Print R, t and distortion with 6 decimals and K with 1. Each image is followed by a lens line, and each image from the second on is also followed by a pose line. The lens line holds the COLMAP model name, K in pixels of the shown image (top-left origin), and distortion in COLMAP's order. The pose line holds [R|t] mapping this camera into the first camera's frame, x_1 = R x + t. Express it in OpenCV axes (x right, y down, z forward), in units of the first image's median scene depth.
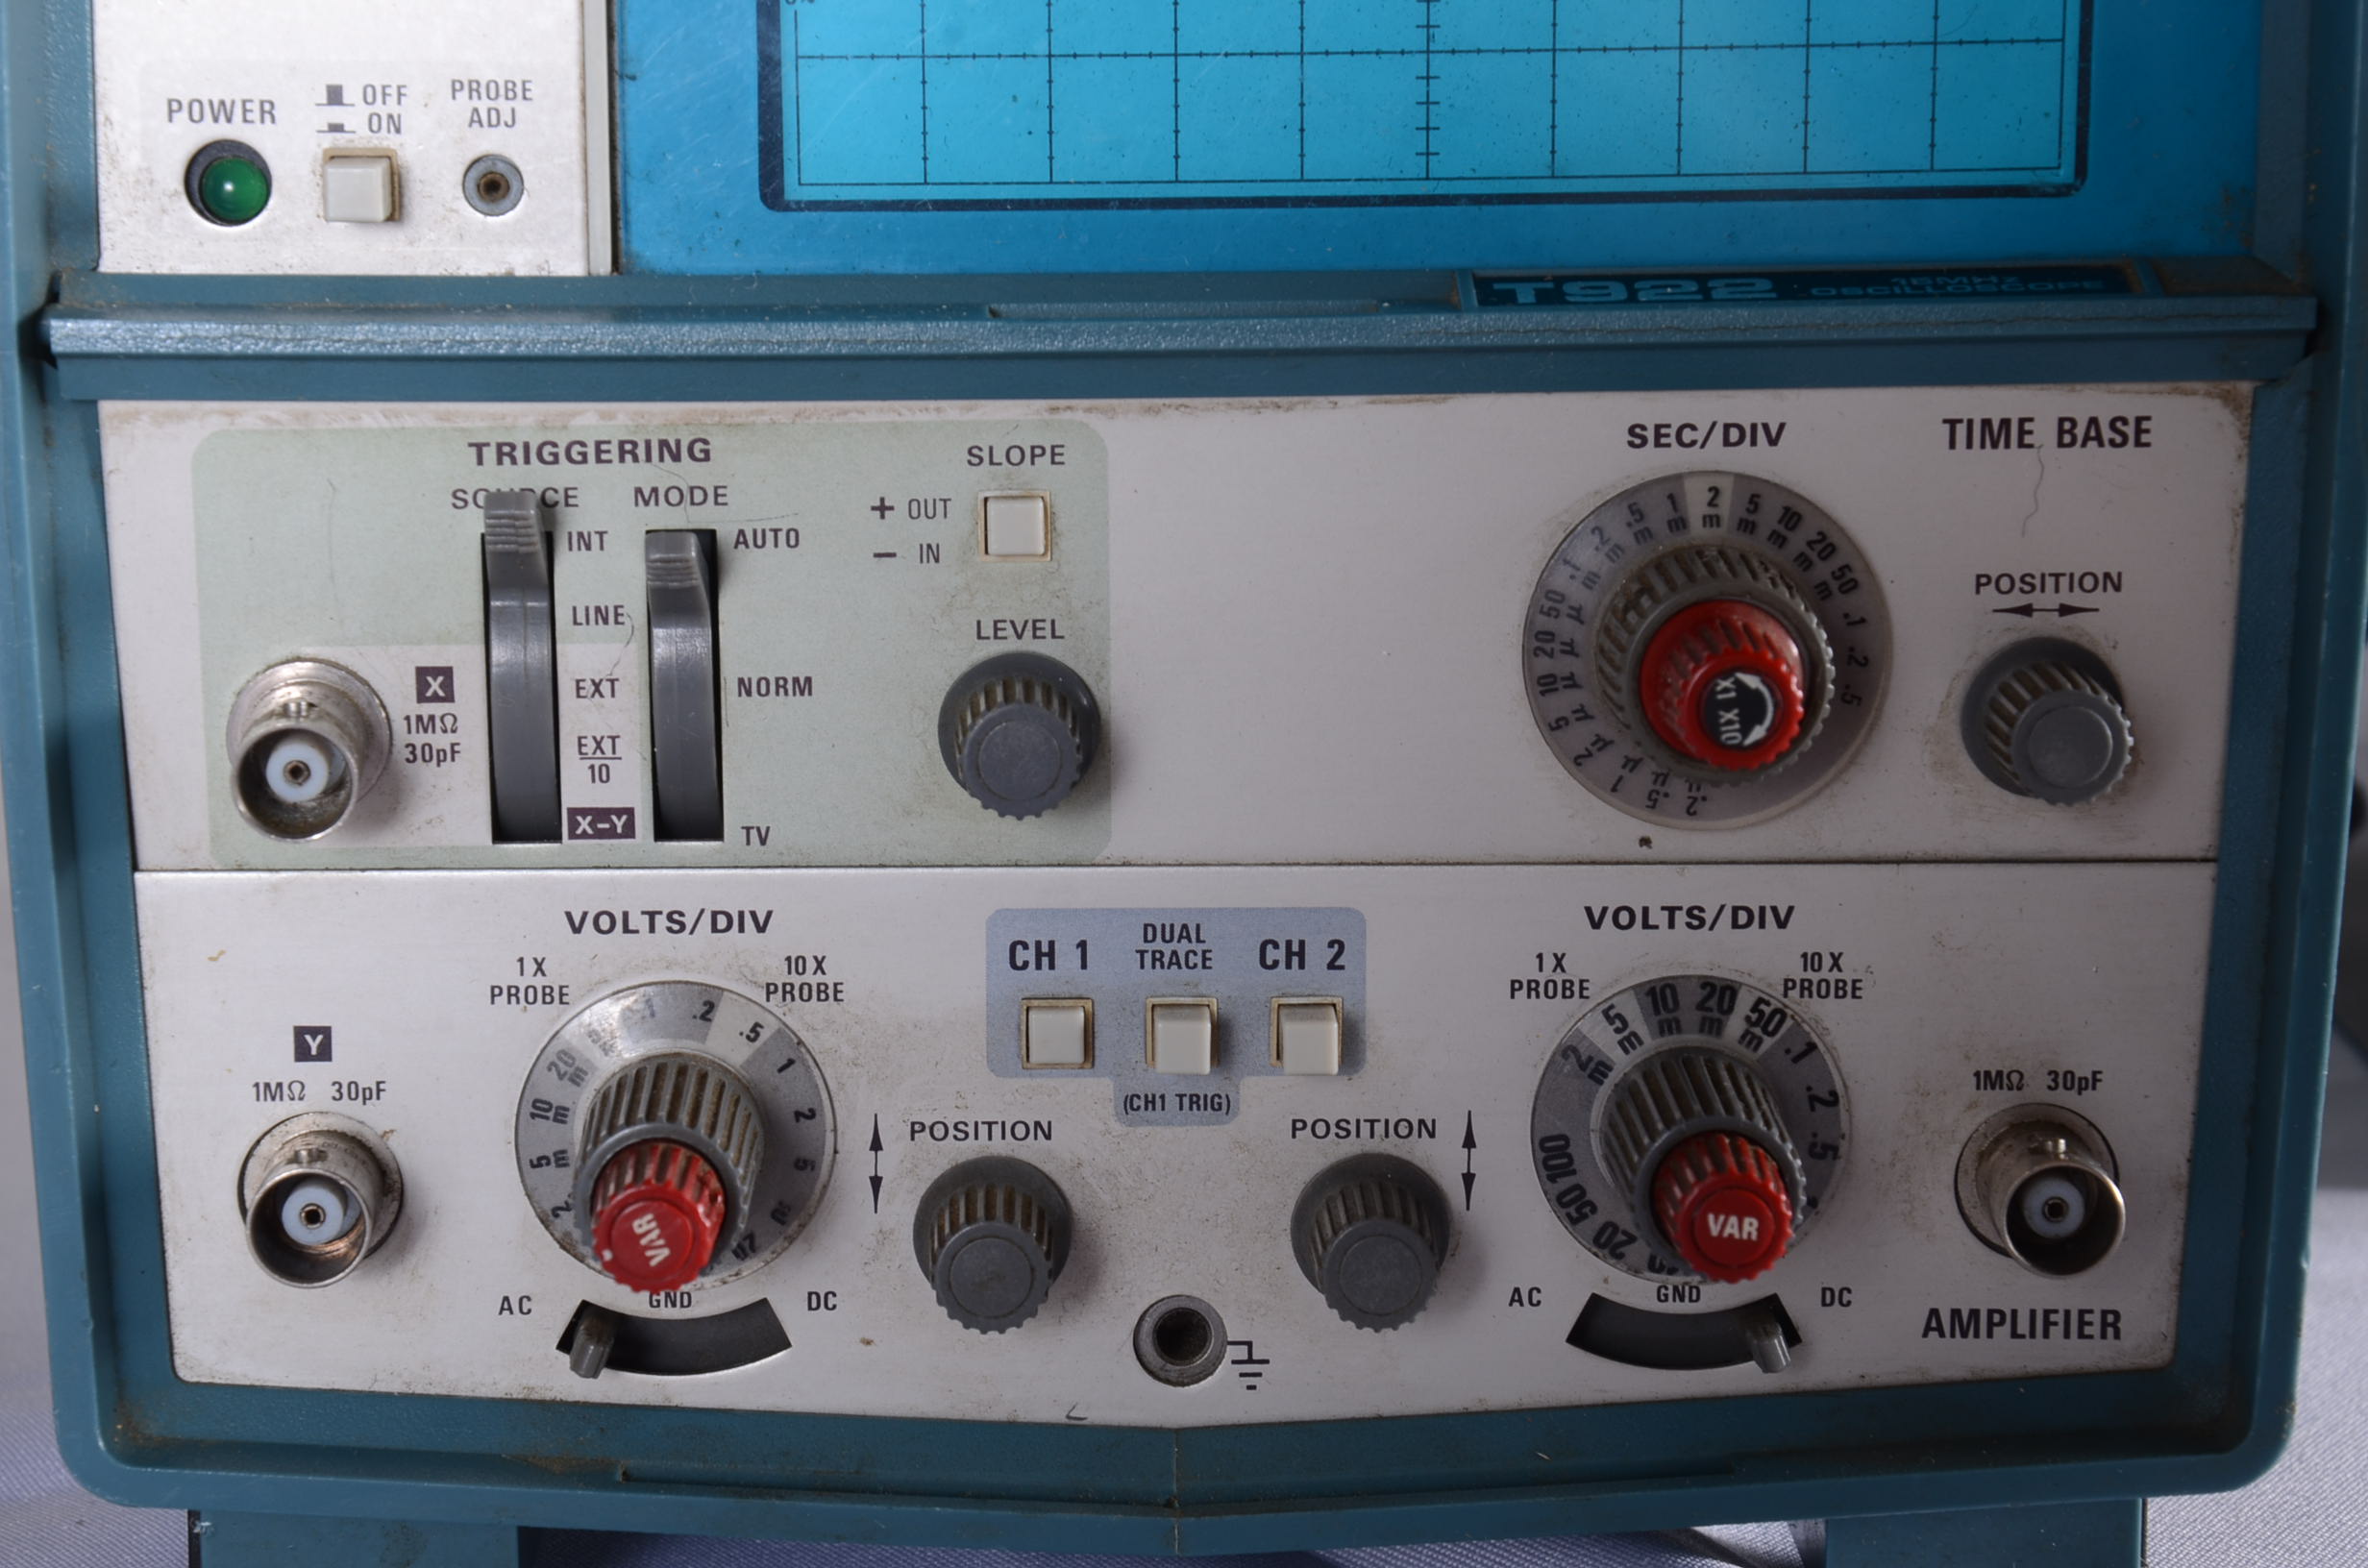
lens RADIAL K [[6852.4, 0, 1184.0], [0, 6852.4, 784.0], [0, 0, 1]] dist [0.518186, 0.629979]
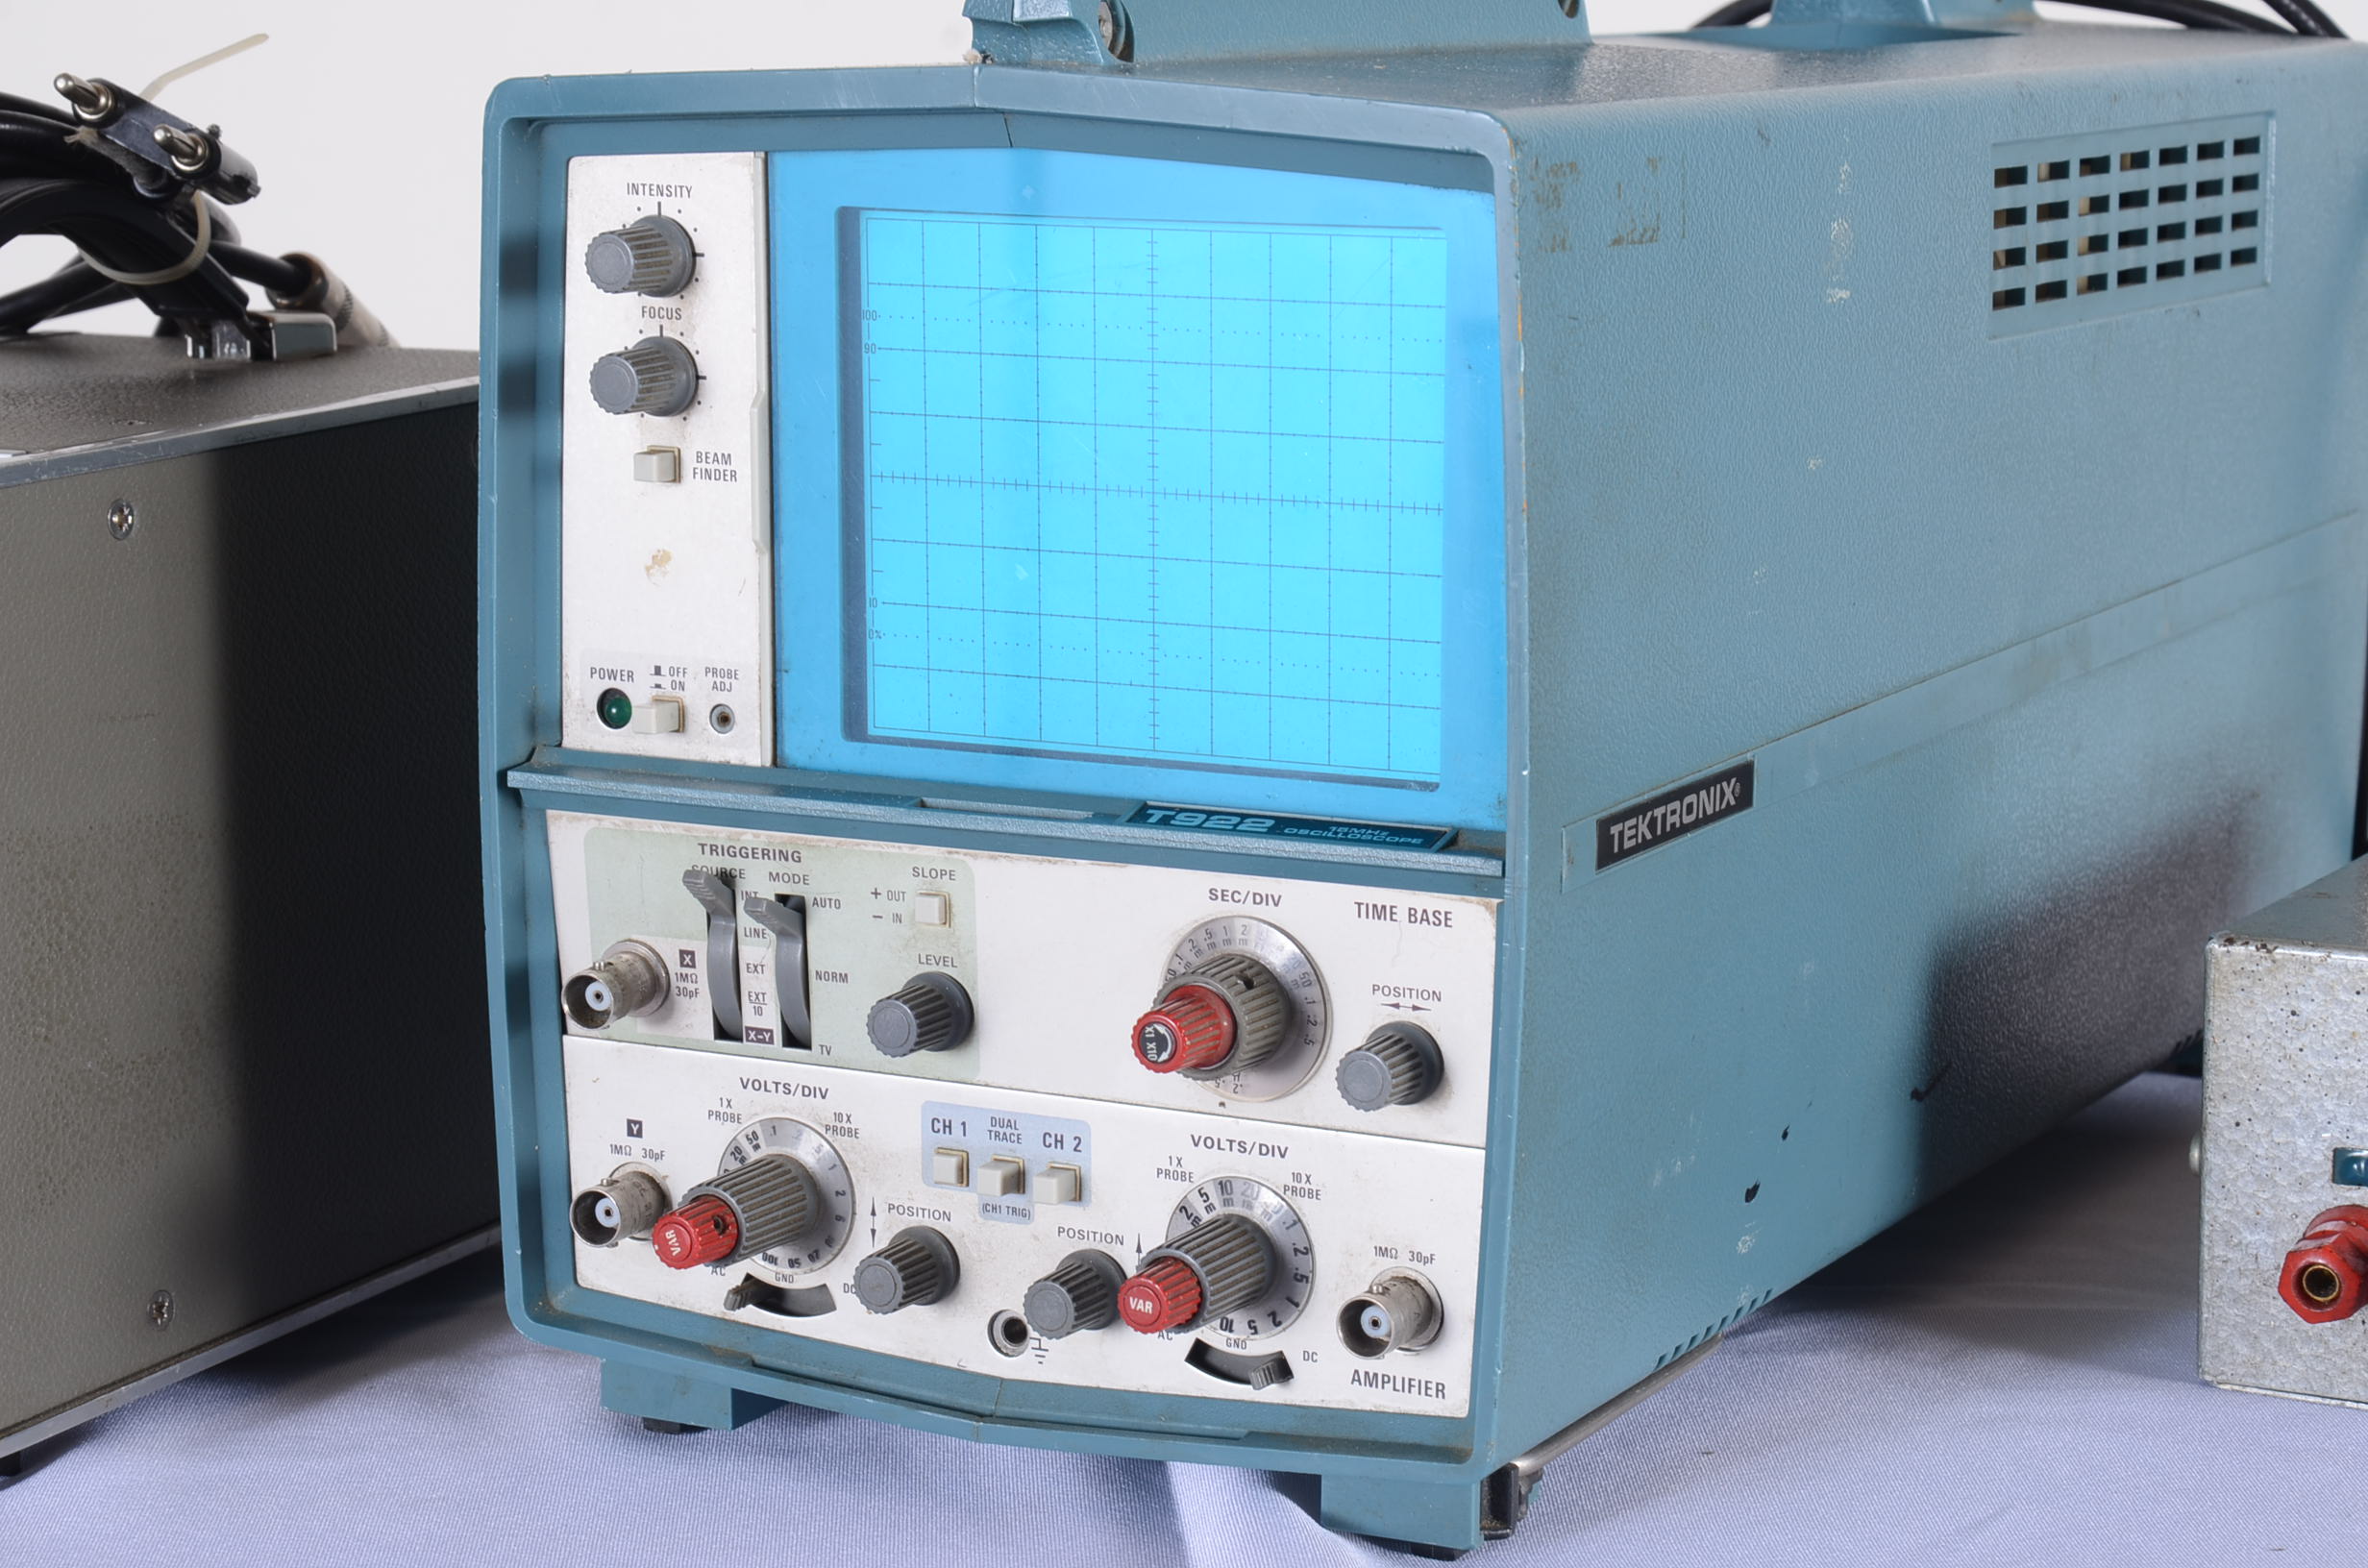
lens RADIAL K [[5774.1, 0, 1184.0], [0, 5774.1, 784.0], [0, 0, 1]] dist [0.568678, 0.160736]
pose [[0.867152, 0.088782, -0.490067, 0.847954], [-0.092525, 0.995571, 0.016641, -0.107328], [0.489374, 0.030914, 0.871526, -0.417074]]
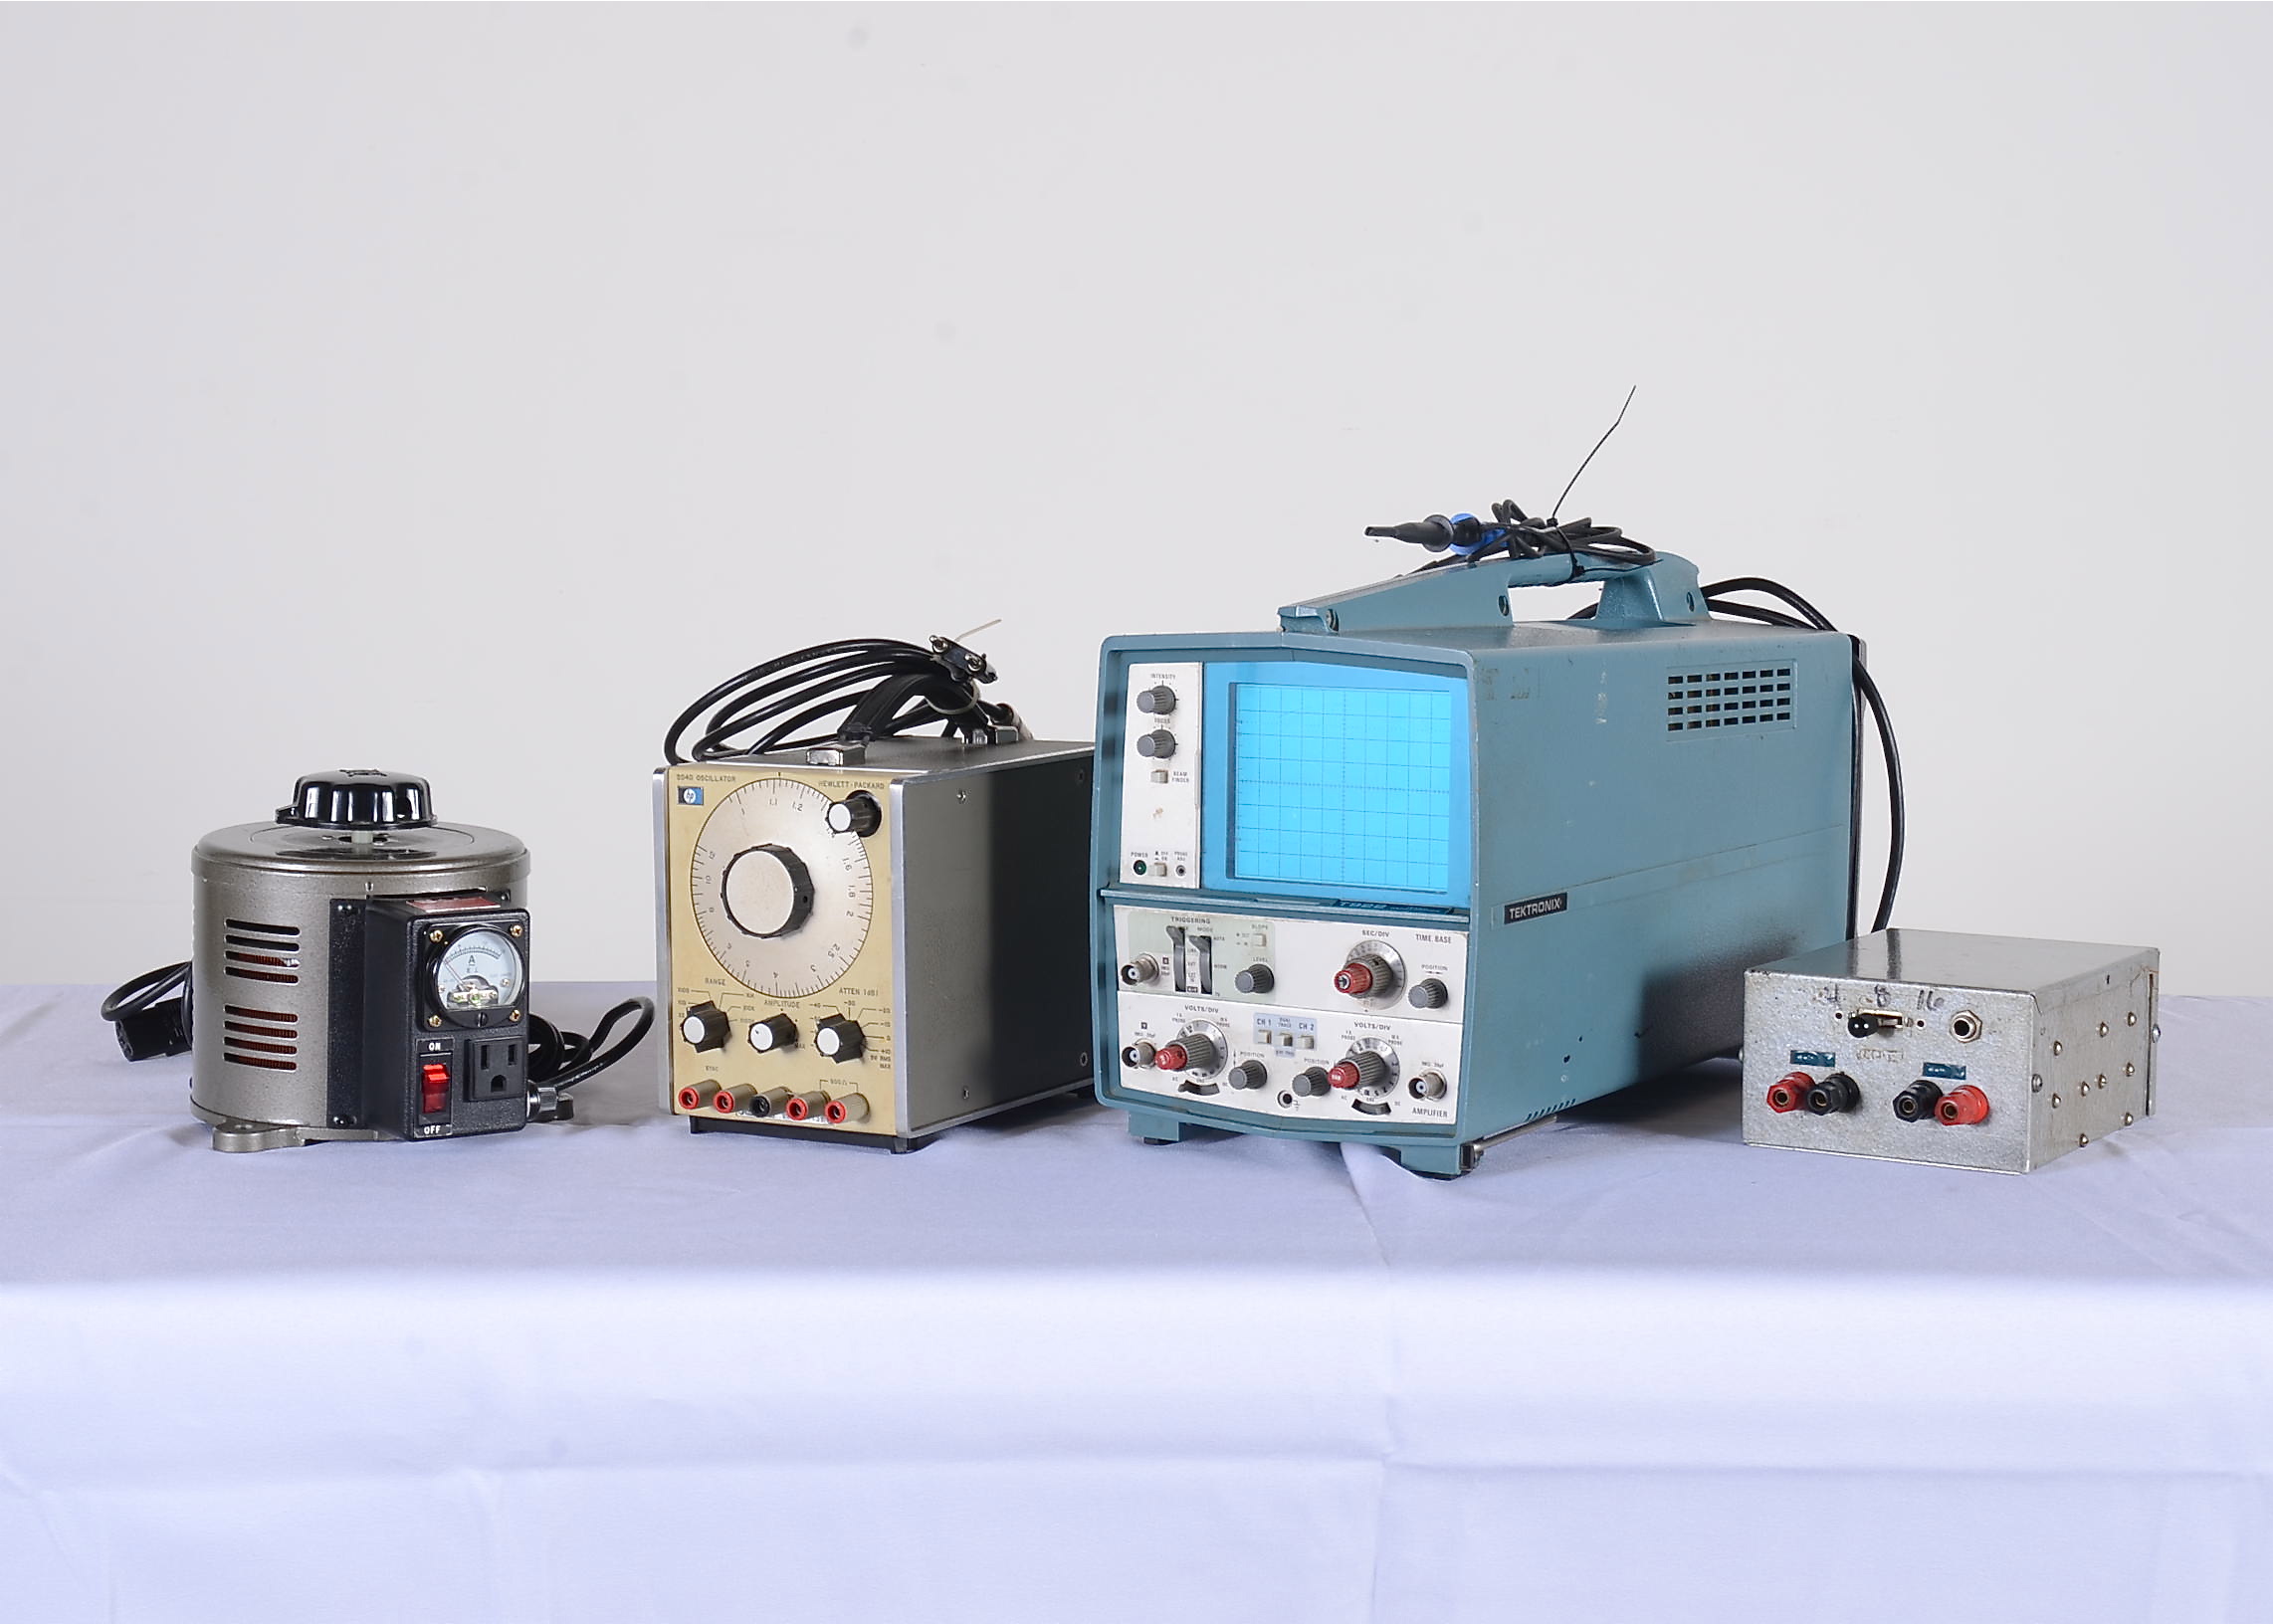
lens RADIAL K [[4380.8, 0, 1136.5], [0, 4380.8, 812.0], [0, 0, 1]] dist [0.437669, -0.181176]
pose [[0.845128, 0.062590, -0.530887, 1.691857], [-0.109470, 0.992339, -0.057274, 0.069218], [0.523235, 0.106520, 0.845505, -1.937000]]
